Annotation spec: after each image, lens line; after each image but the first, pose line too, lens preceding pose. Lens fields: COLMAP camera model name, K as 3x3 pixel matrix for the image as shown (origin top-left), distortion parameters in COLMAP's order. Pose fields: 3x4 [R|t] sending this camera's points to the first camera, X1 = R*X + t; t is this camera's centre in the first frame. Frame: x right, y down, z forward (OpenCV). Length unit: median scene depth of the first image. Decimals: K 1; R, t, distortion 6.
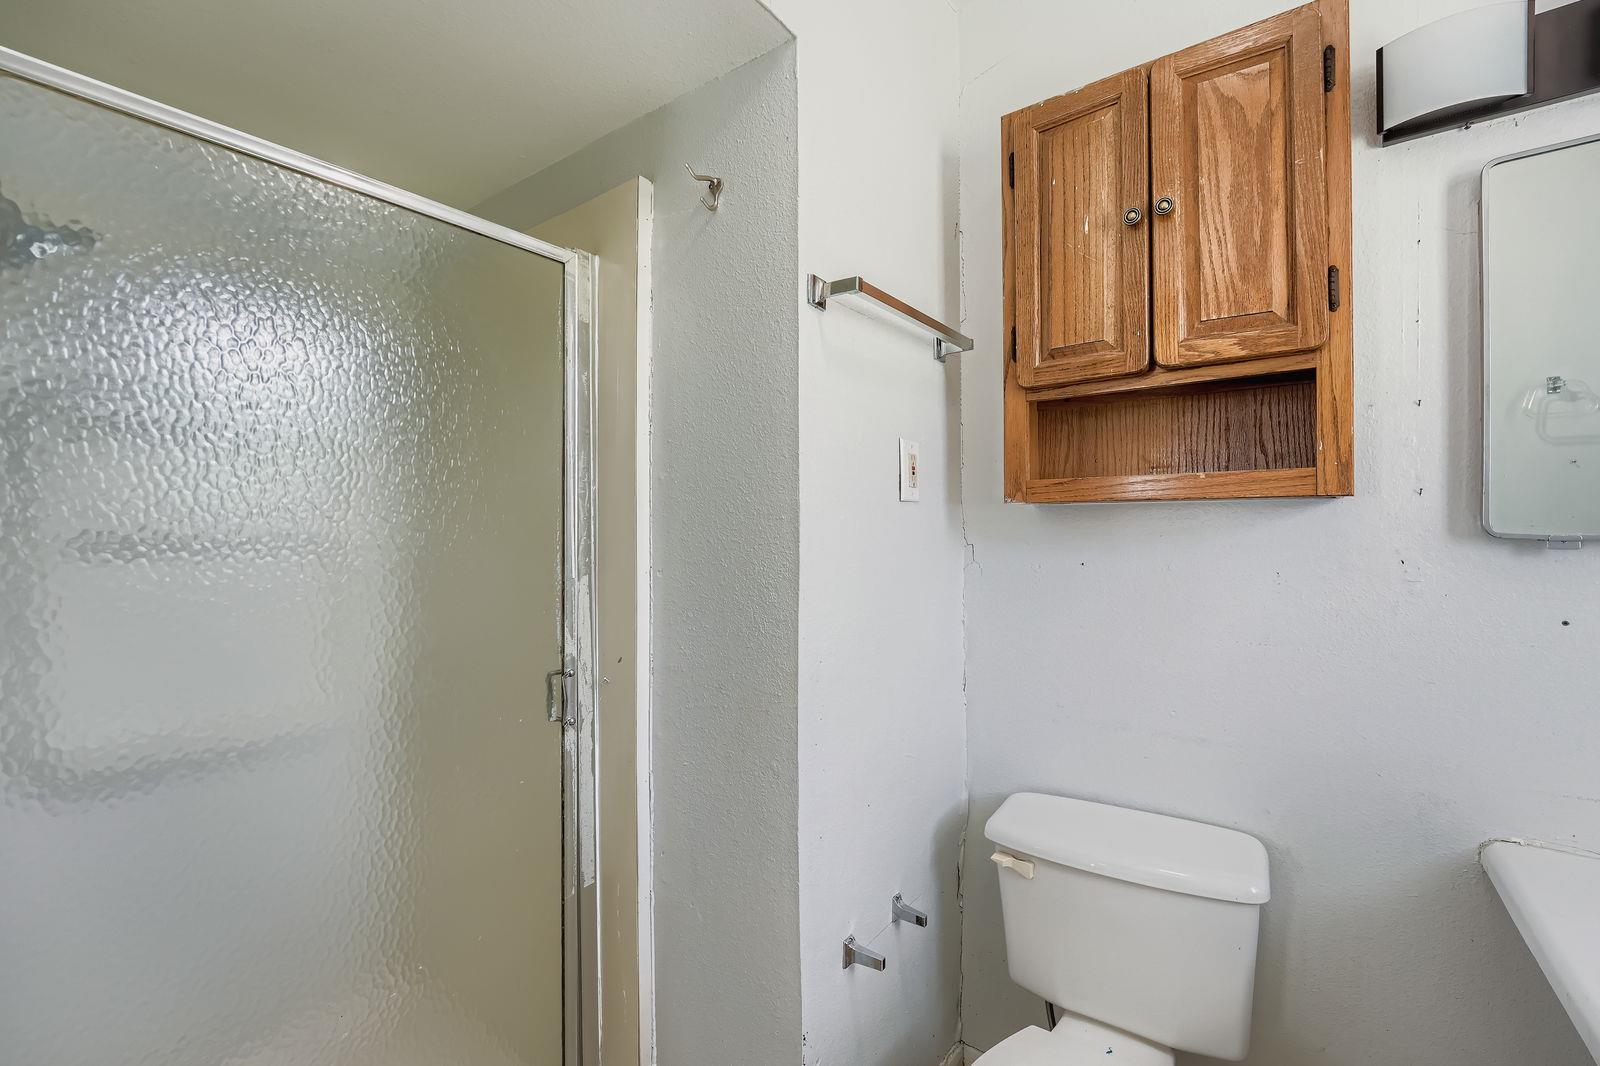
lens RADIAL K [[663.4, 0, 805.7], [0, 663.4, 541.7], [0, 0, 1]] dist [0.000900, -0.000162]
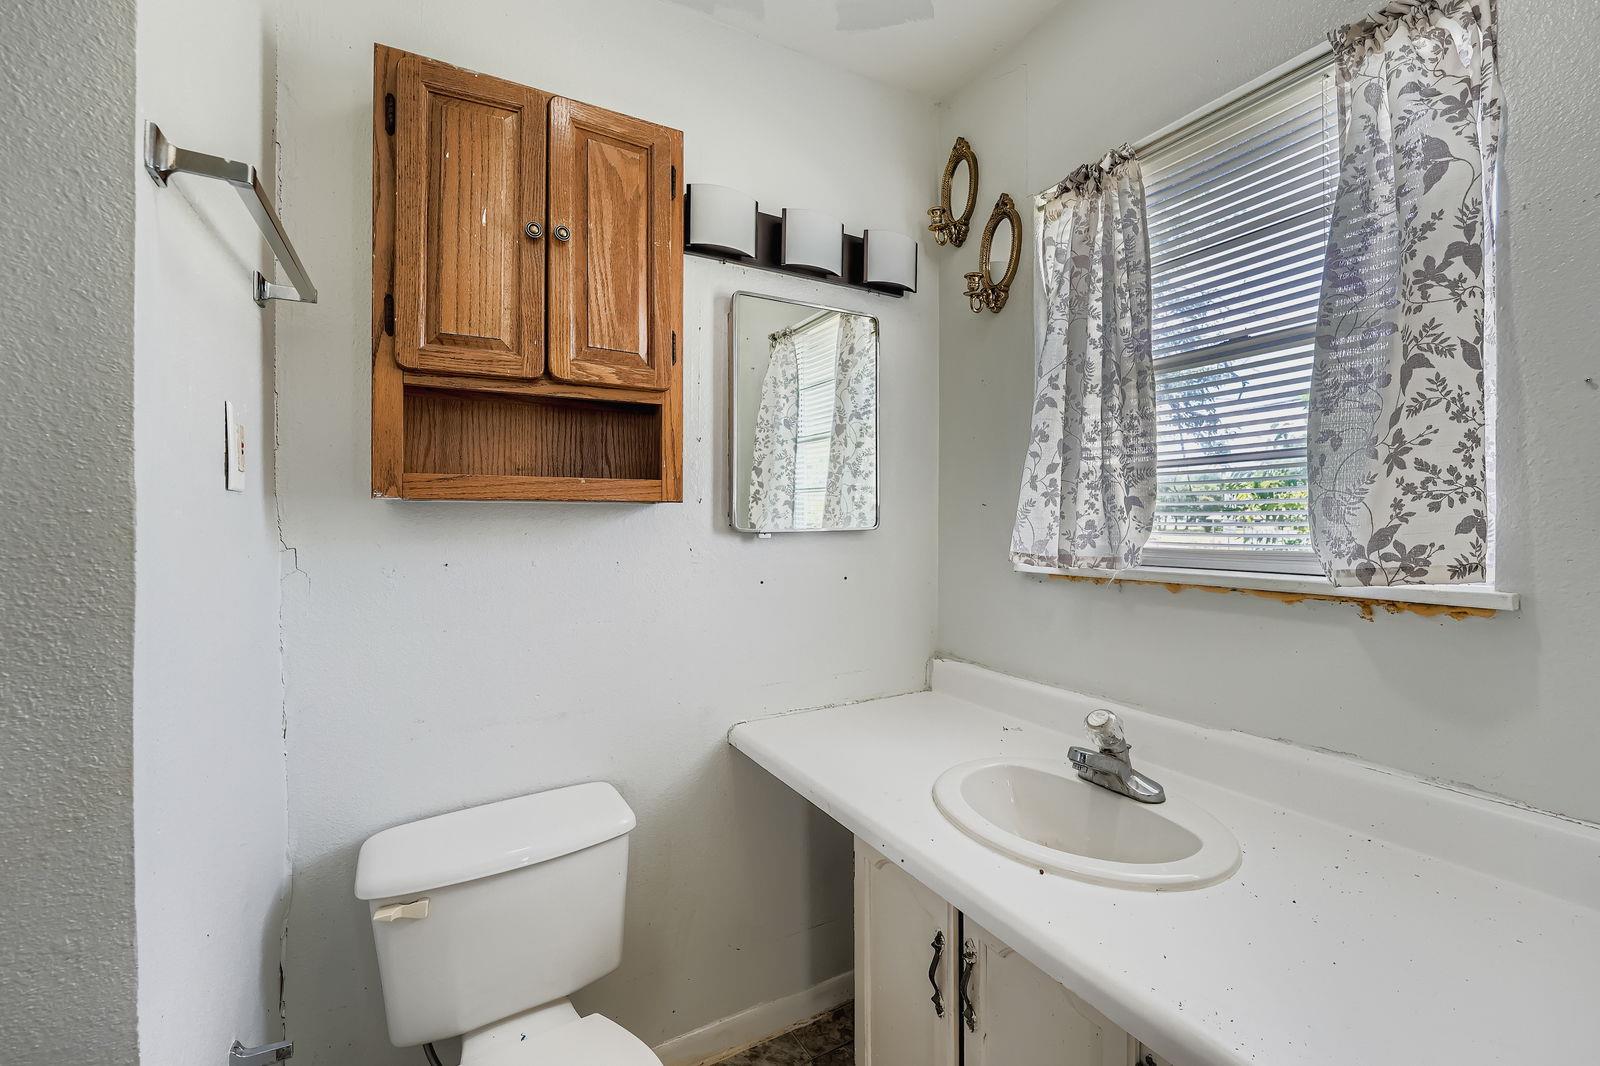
lens RADIAL K [[650.9, 0, 809.1], [0, 650.9, 540.2], [0, 0, 1]] dist [-0.000840, -0.000778]
pose [[0.435973, -0.021645, 0.899700, -0.248776], [0.020490, 0.999690, 0.014121, -0.005148], [-0.899727, 0.012278, 0.436281, 0.162178]]
